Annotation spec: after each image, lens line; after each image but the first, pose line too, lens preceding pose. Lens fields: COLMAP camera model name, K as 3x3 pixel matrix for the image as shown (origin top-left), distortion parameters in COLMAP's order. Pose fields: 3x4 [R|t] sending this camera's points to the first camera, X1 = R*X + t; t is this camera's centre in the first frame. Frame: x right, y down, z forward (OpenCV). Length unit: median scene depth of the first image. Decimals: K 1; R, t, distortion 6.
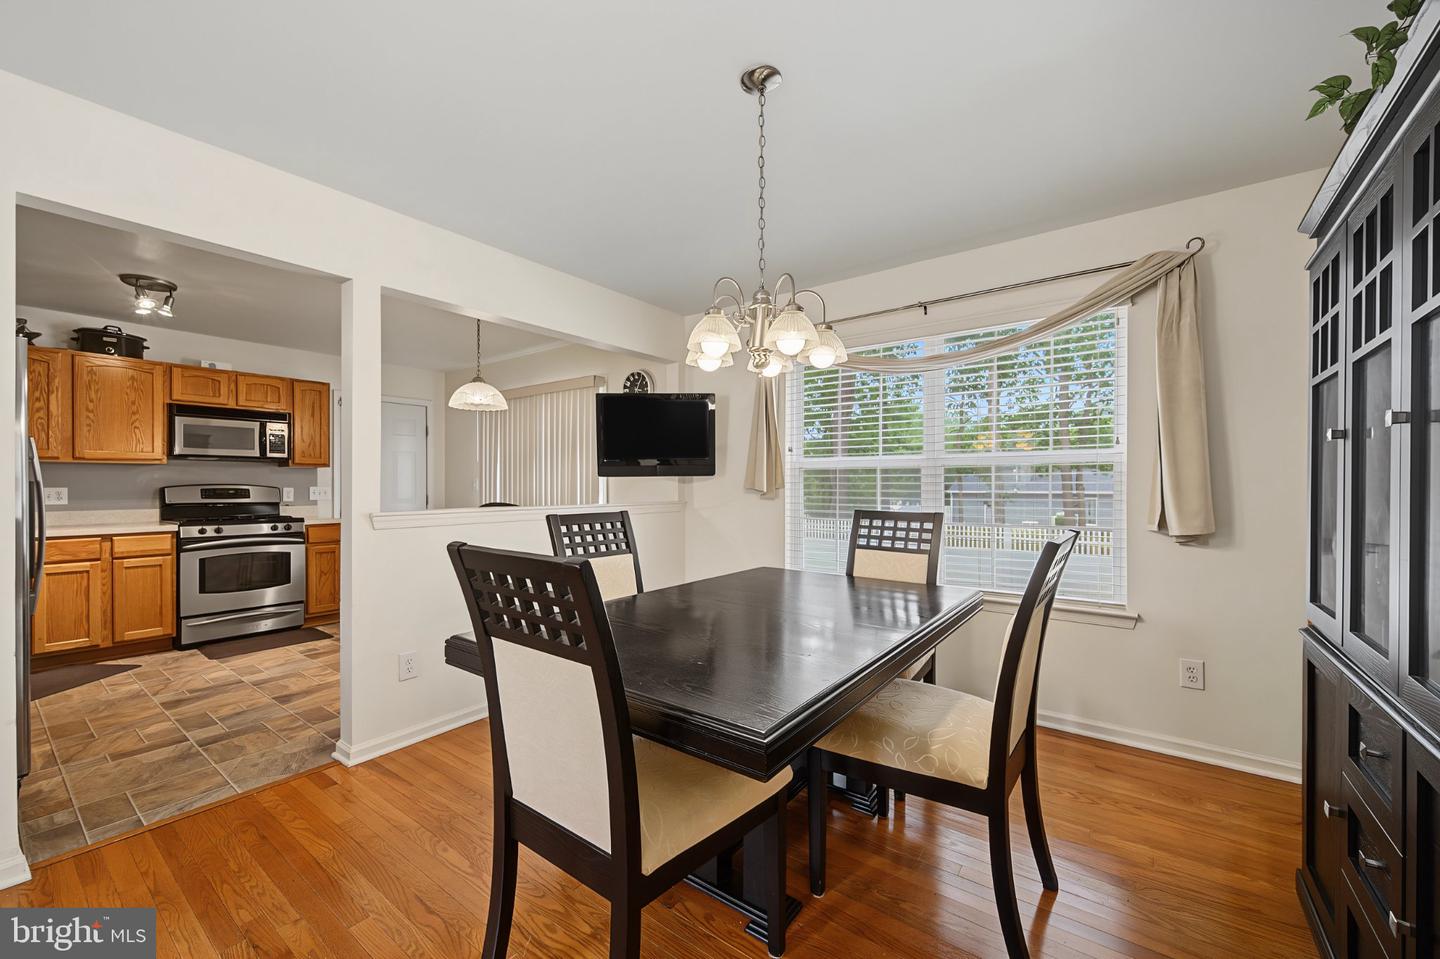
lens RADIAL K [[563.9, 0, 718.9], [0, 563.9, 486.7], [0, 0, 1]] dist [0.093411, -0.000073]
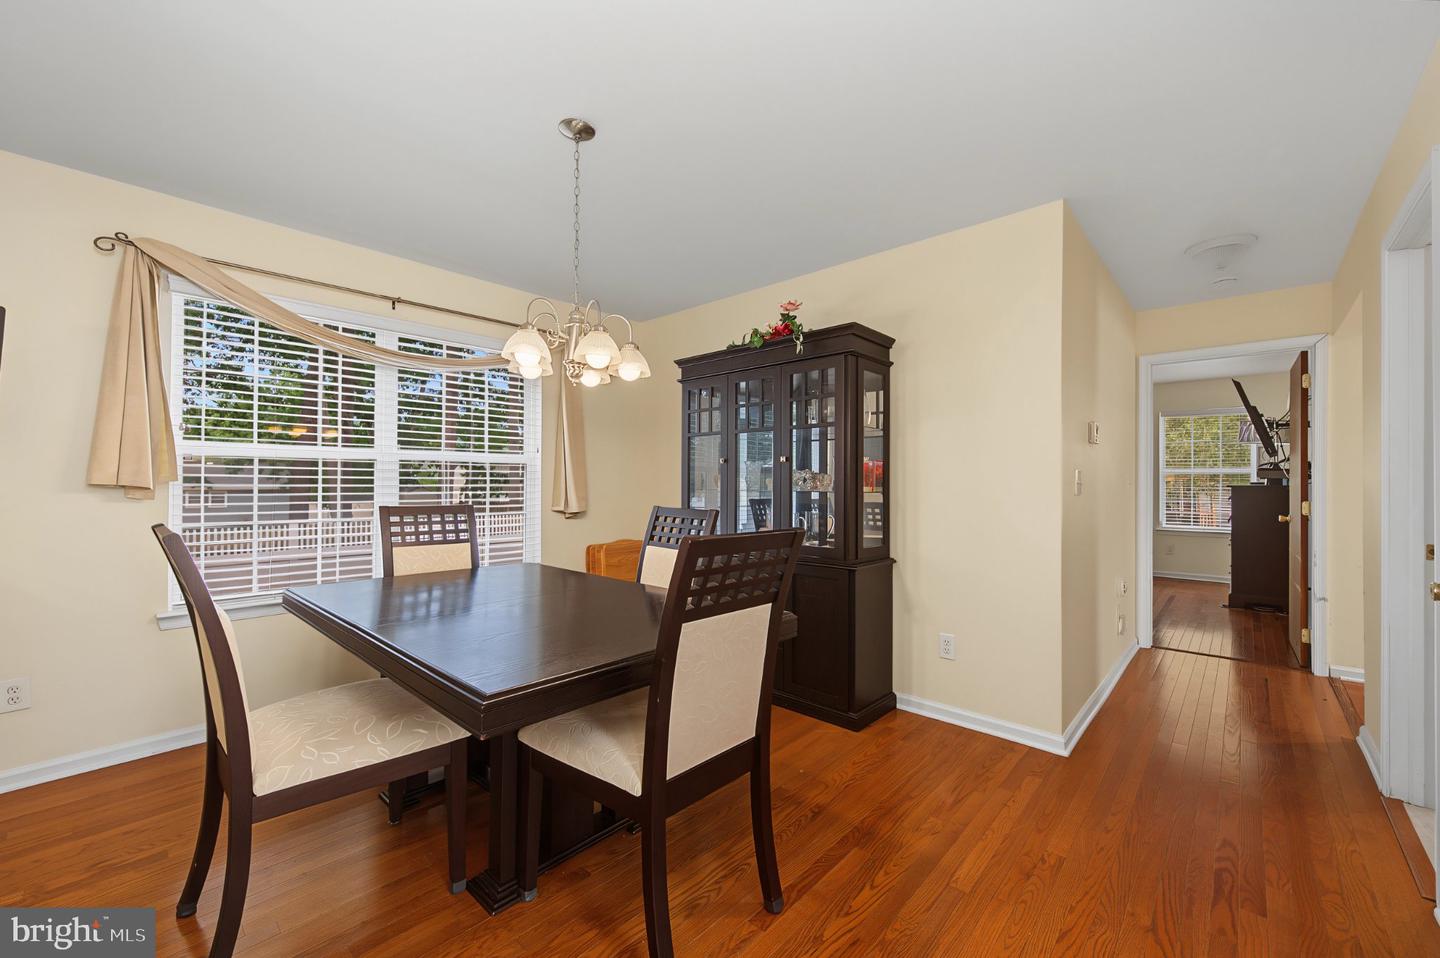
lens RADIAL K [[580.9, 0, 716.4], [0, 580.9, 483.9], [0, 0, 1]] dist [0.001285, -0.000462]
pose [[0.098675, -0.001043, 0.995119, -0.659945], [-0.002194, 0.999997, 0.001266, 0.002005], [-0.995117, -0.002309, 0.098672, 0.379393]]
